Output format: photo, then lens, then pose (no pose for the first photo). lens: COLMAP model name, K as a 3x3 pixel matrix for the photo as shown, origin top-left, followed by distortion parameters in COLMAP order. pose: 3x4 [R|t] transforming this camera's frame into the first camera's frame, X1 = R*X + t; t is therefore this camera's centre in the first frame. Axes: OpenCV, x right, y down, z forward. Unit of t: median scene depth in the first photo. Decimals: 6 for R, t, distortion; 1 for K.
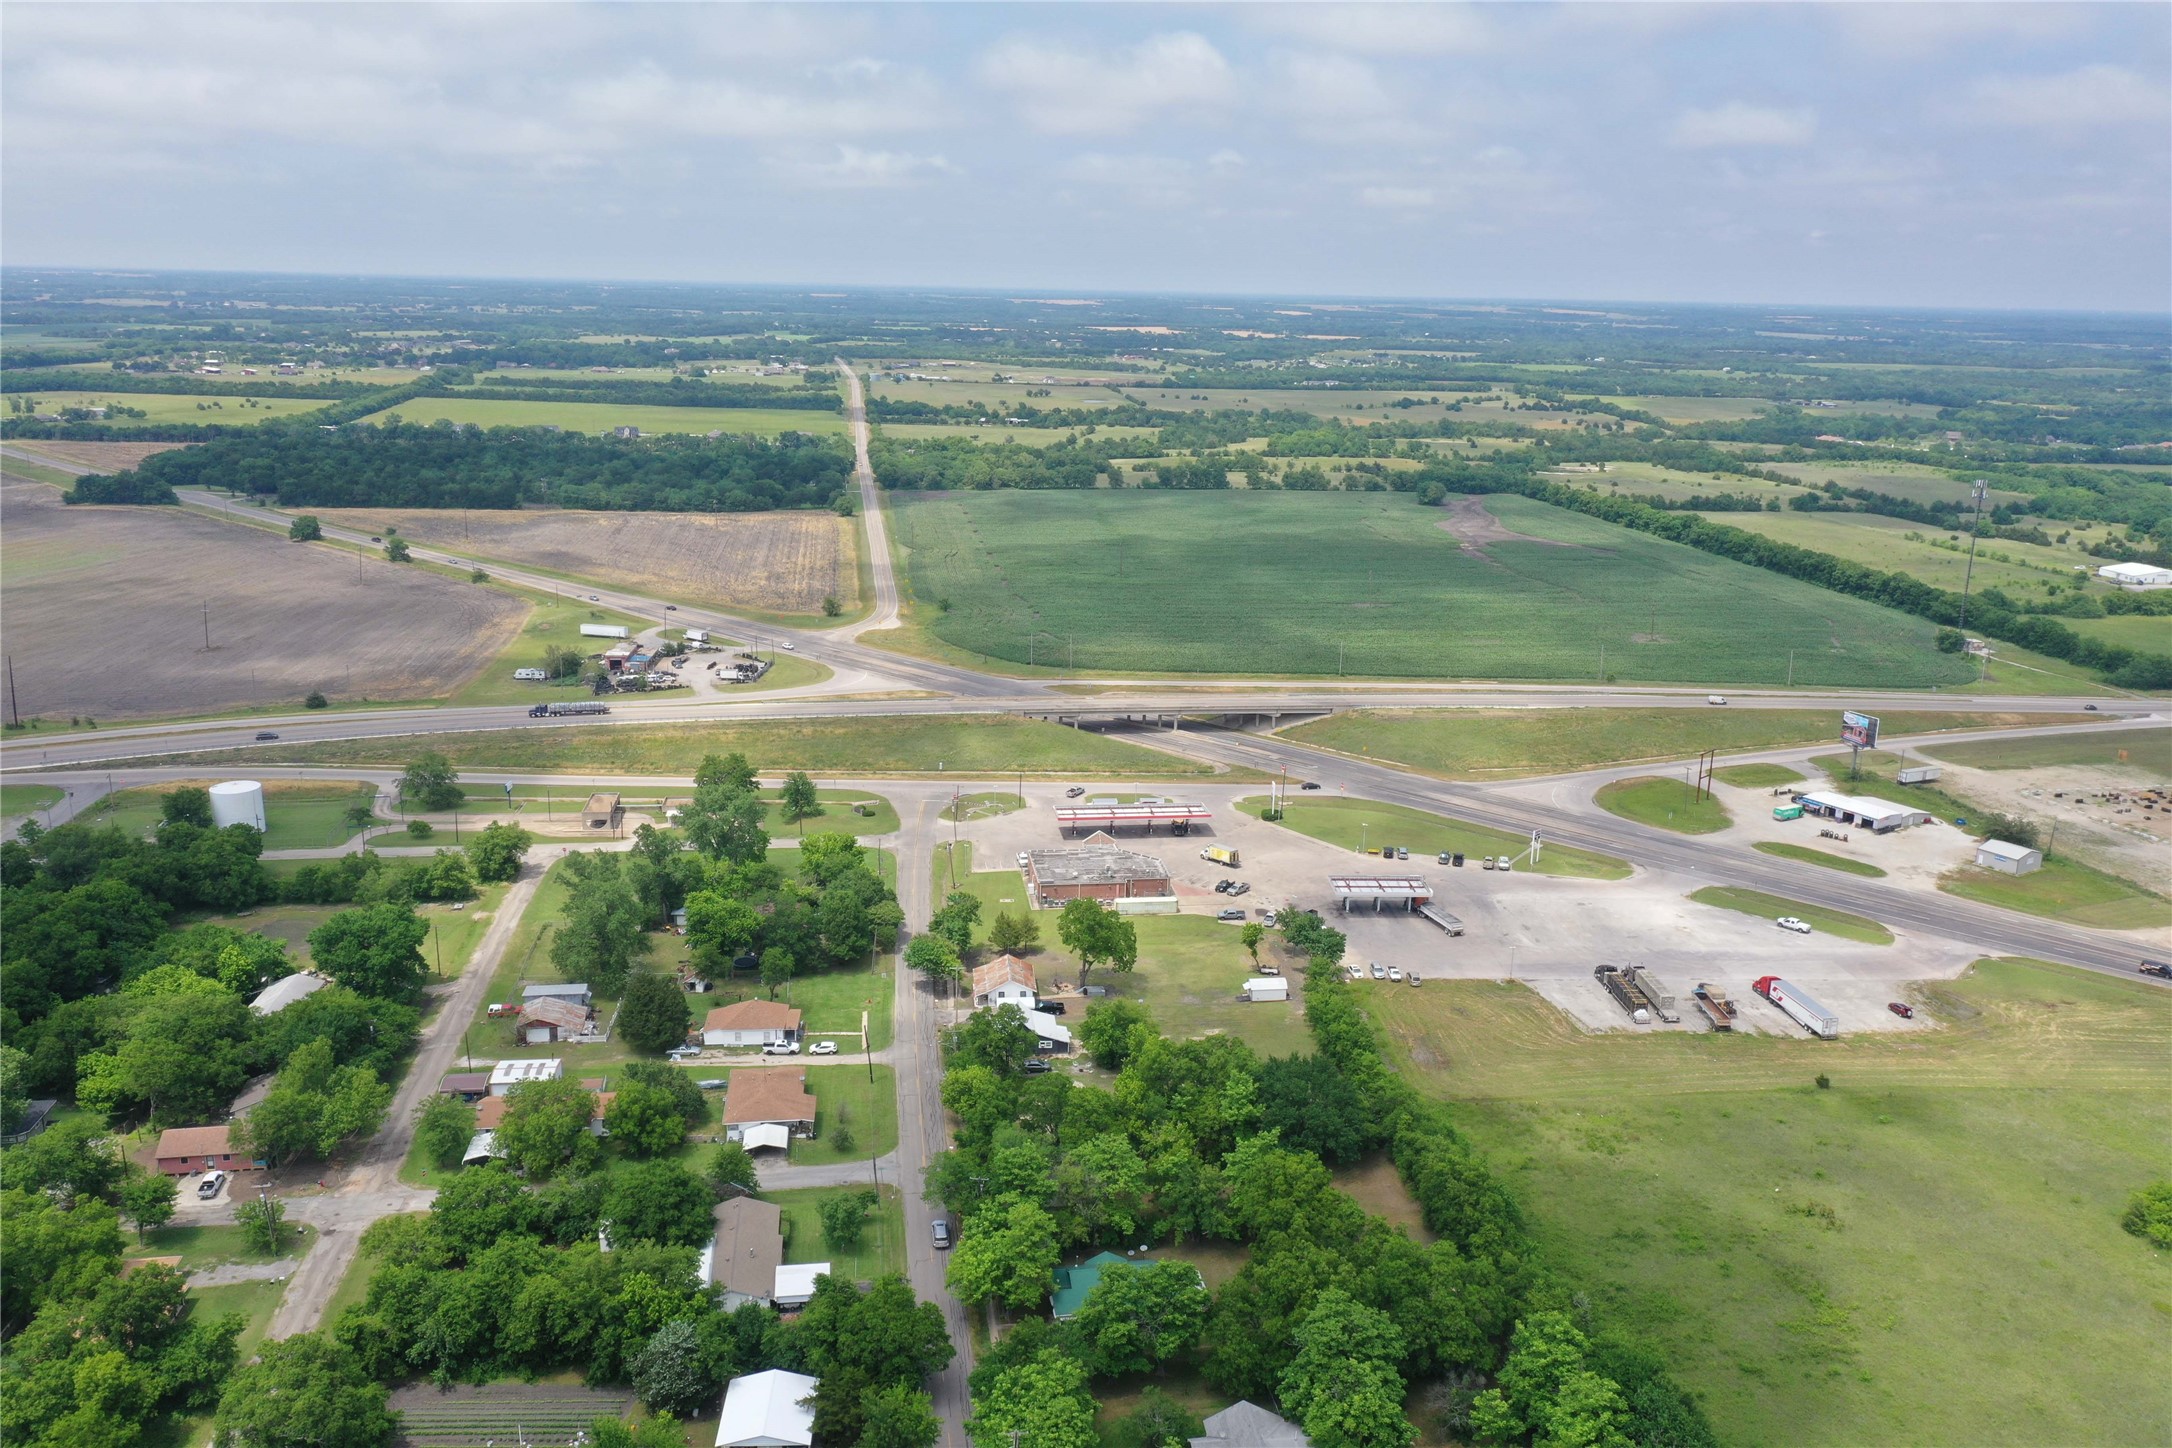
lens RADIAL K [[1714.9, 0, 1082.4], [0, 1714.9, 702.2], [0, 0, 1]] dist [-0.001433, 0.007796]
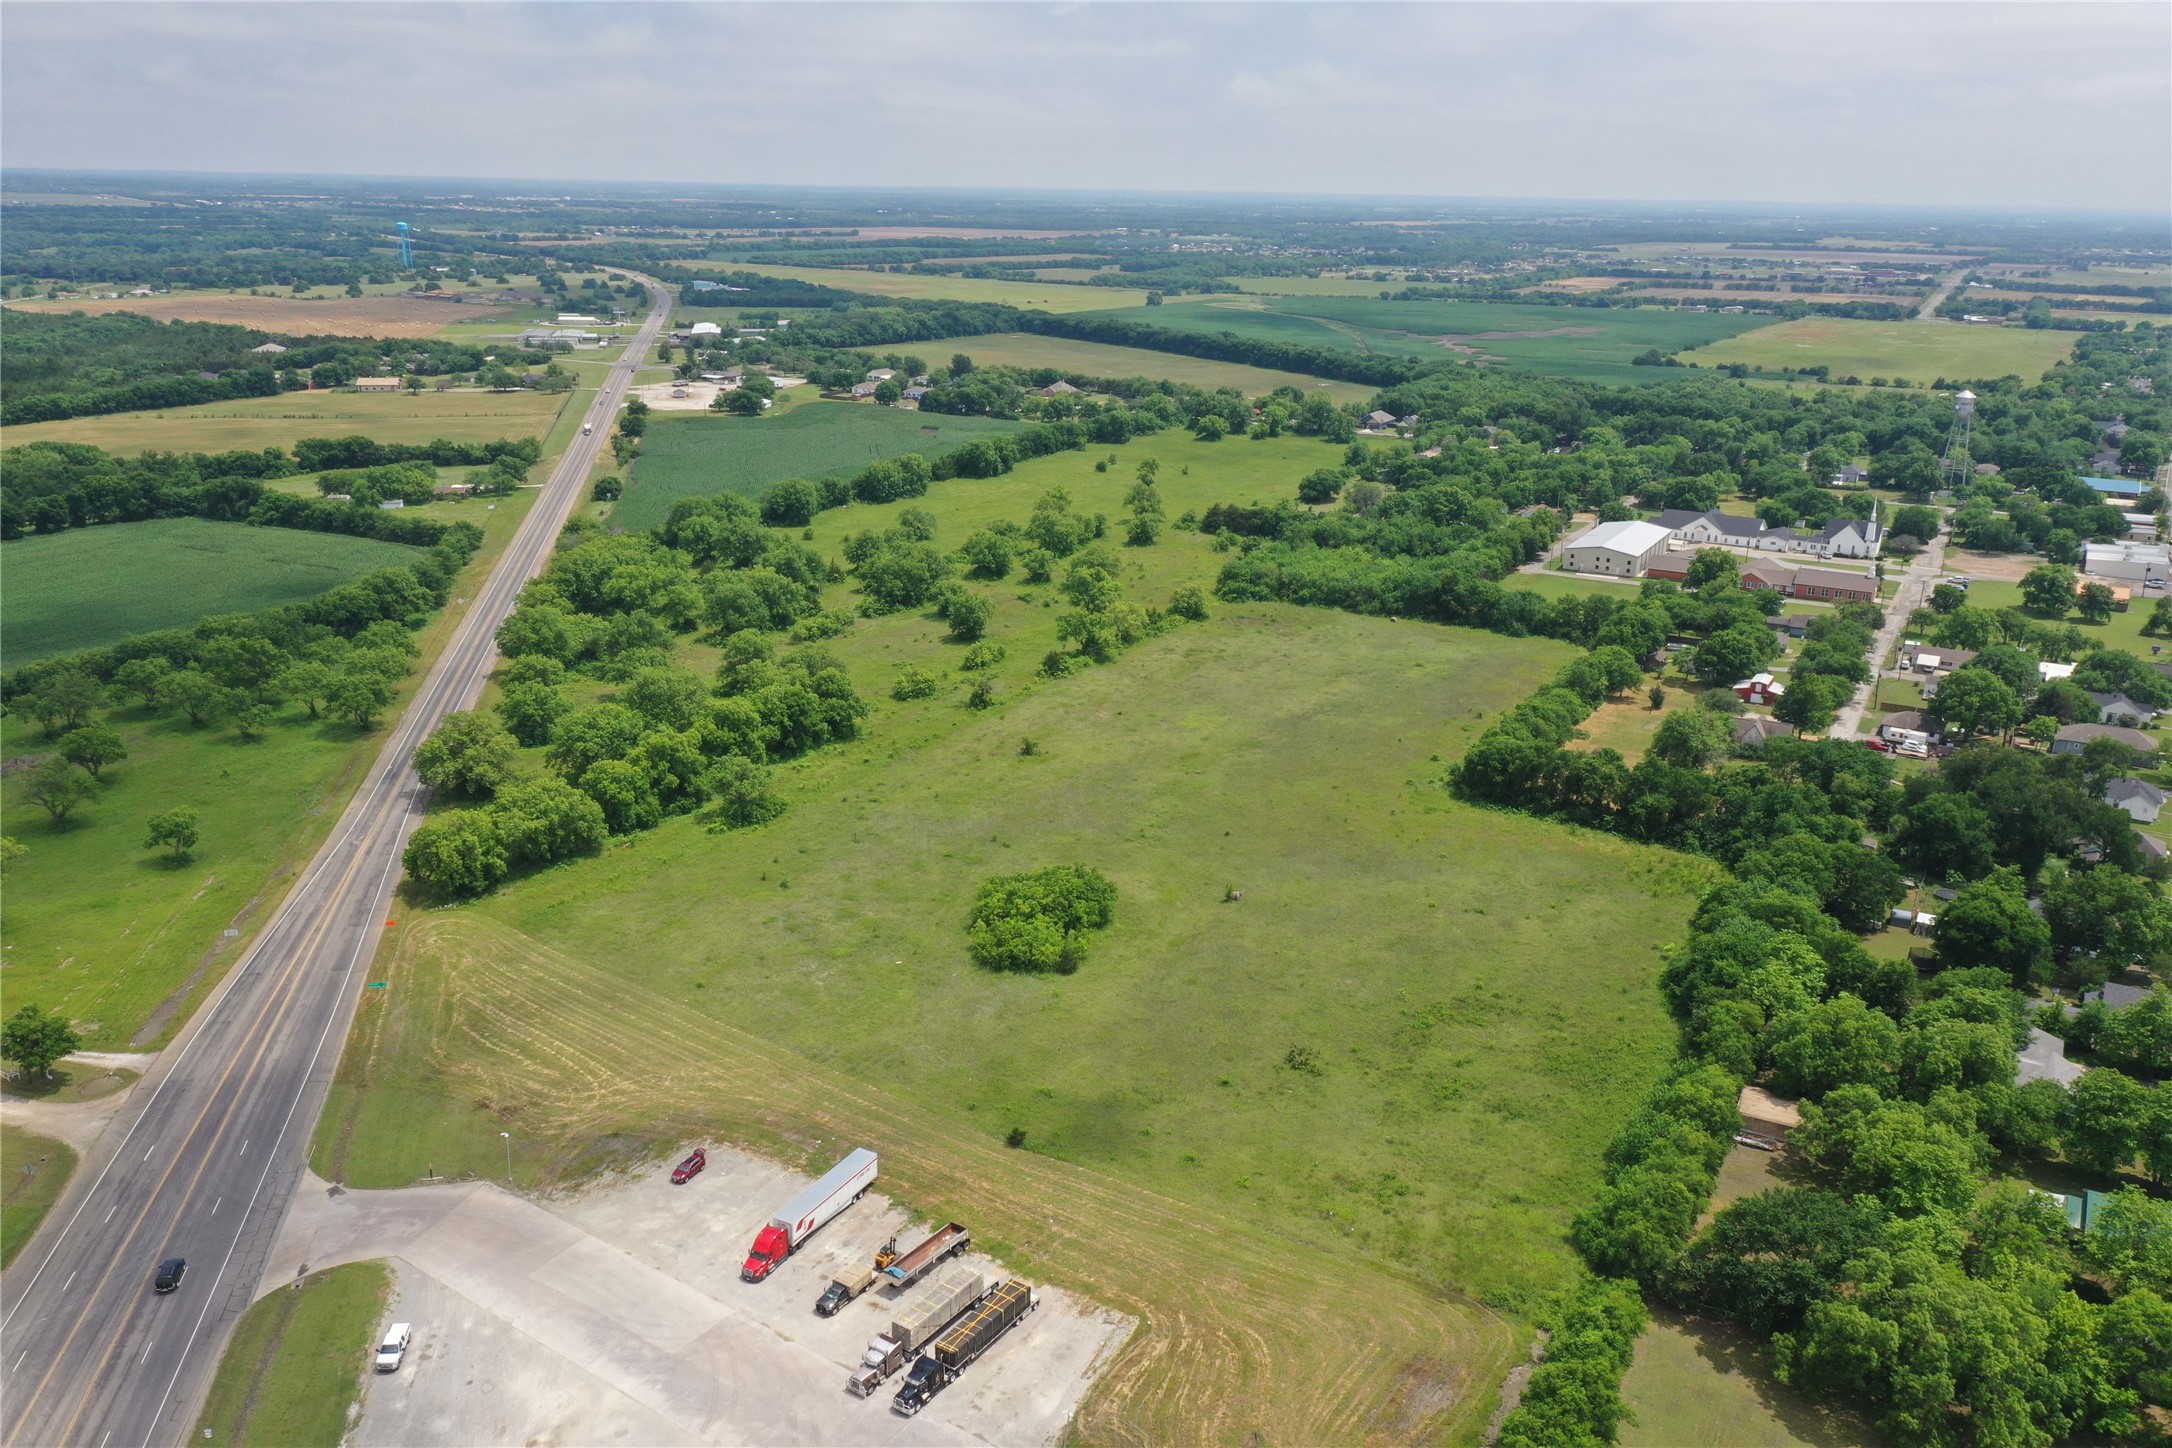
lens RADIAL K [[1714.9, 0, 1082.4], [0, 1714.9, 702.2], [0, 0, 1]] dist [-0.001433, 0.007796]
pose [[-0.794627, -0.211926, 0.568907, 0.000866], [0.109341, 0.871810, 0.477484, -0.182851], [-0.597171, 0.441626, -0.669592, 0.800001]]
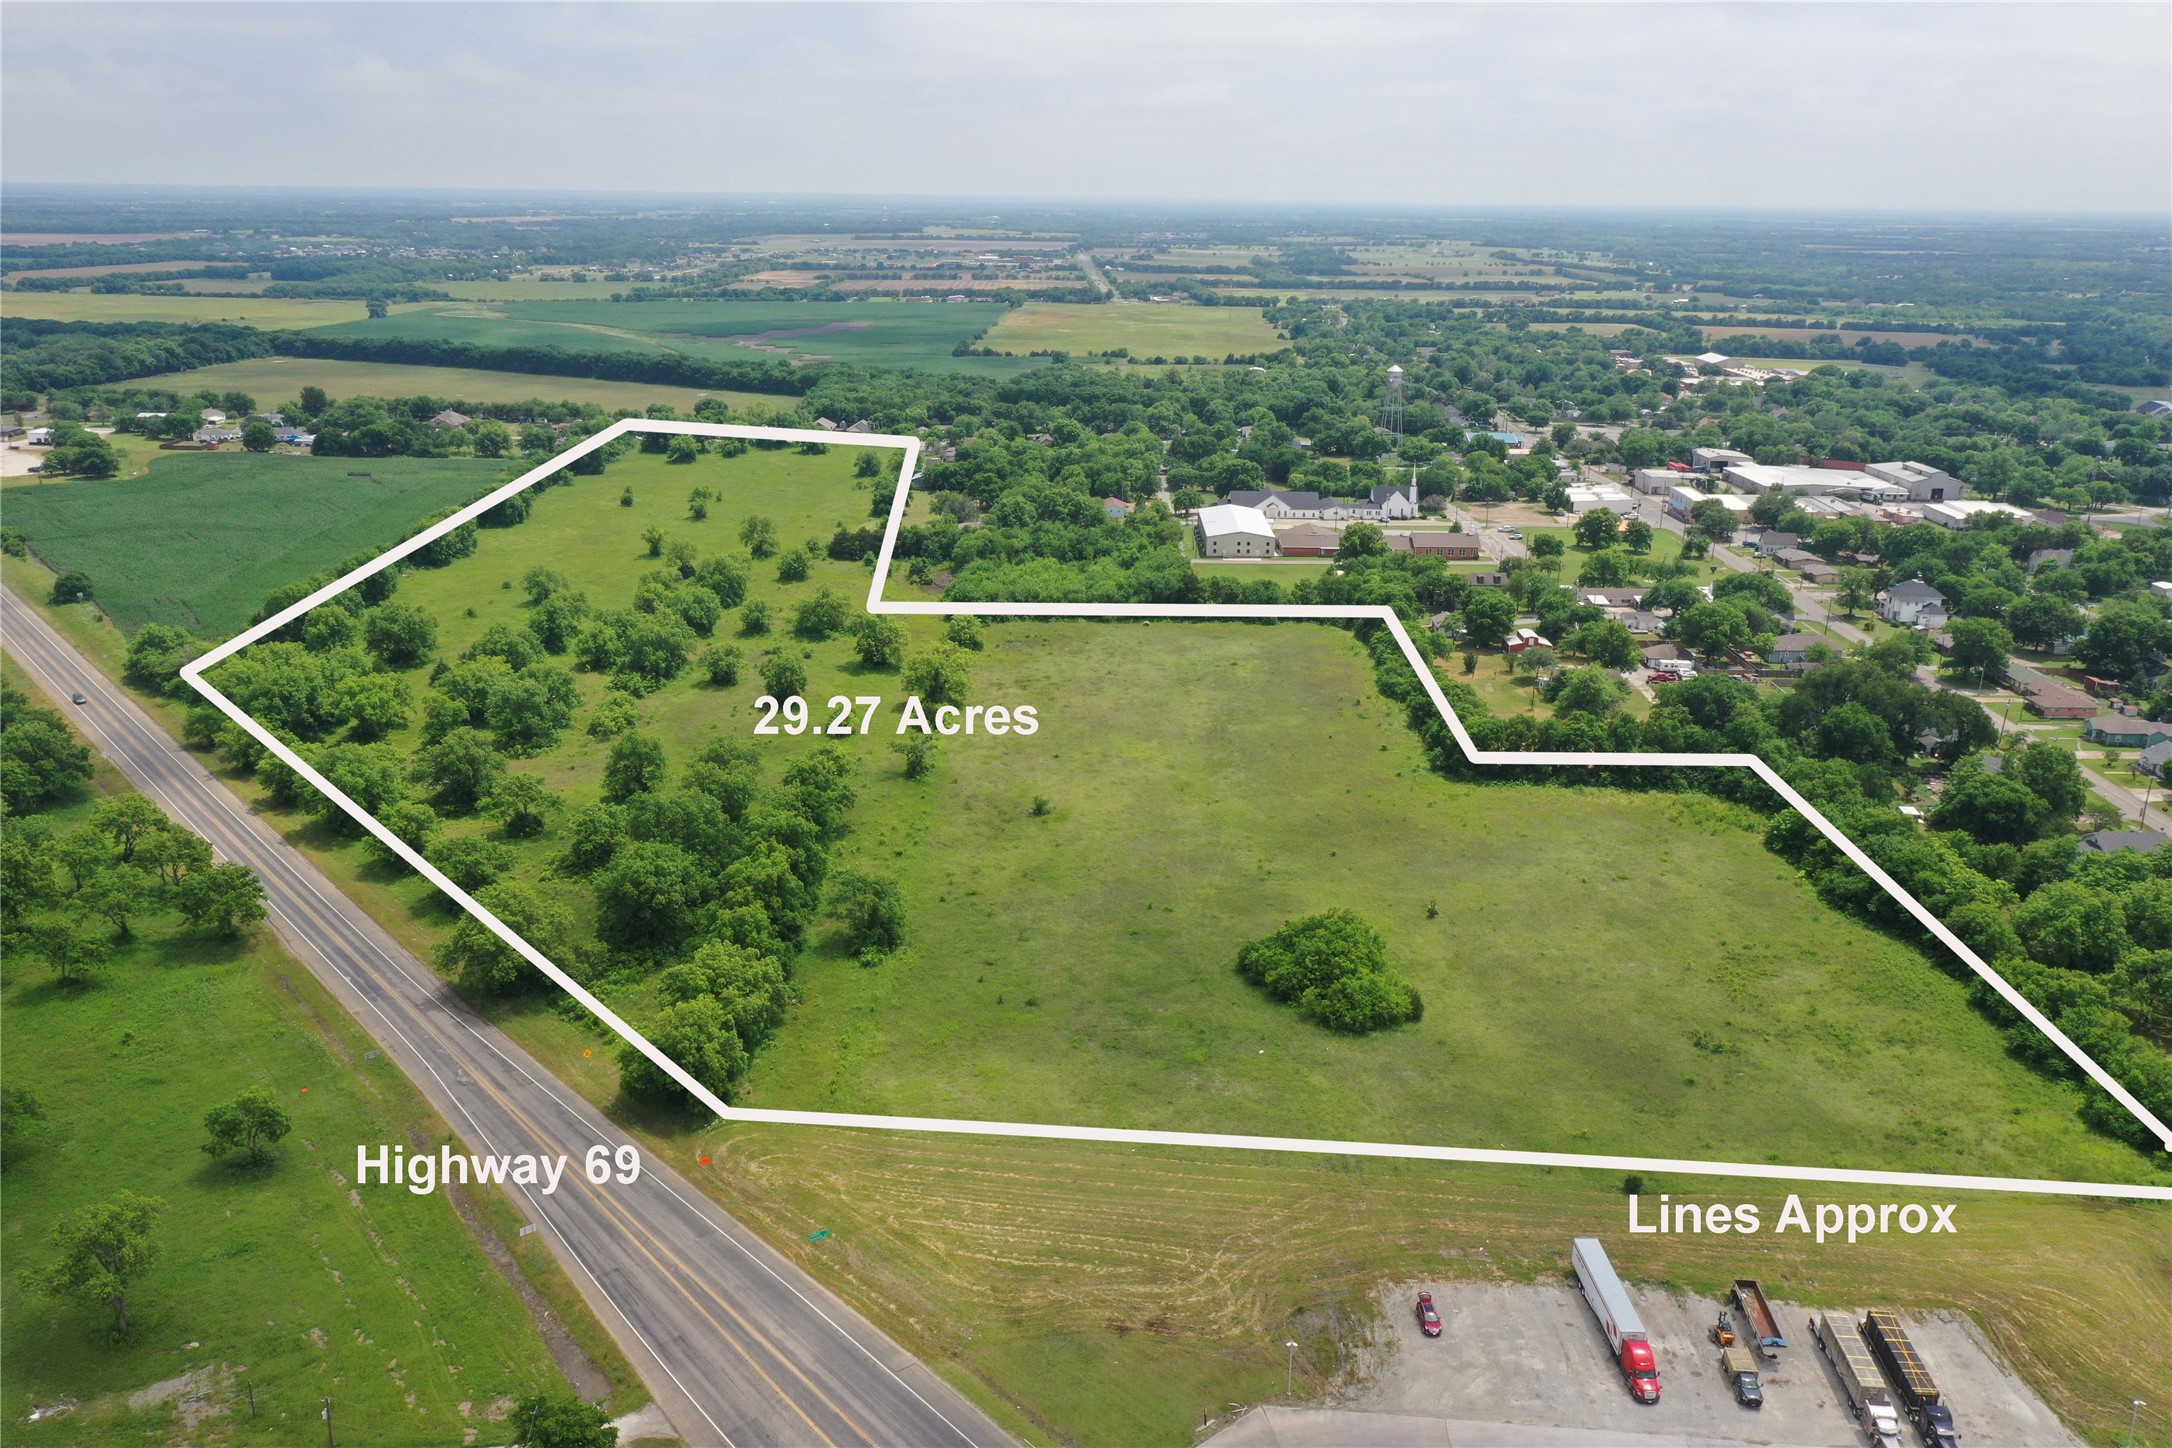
lens RADIAL K [[1703.1, 0, 1078.7], [0, 1703.1, 756.7], [0, 0, 1]] dist [0.000925, 0.008670]
pose [[-0.990144, -0.076613, 0.117242, 0.339953], [-0.002158, 0.845365, 0.534185, -0.198820], [-0.140038, 0.528667, -0.837198, 0.888742]]
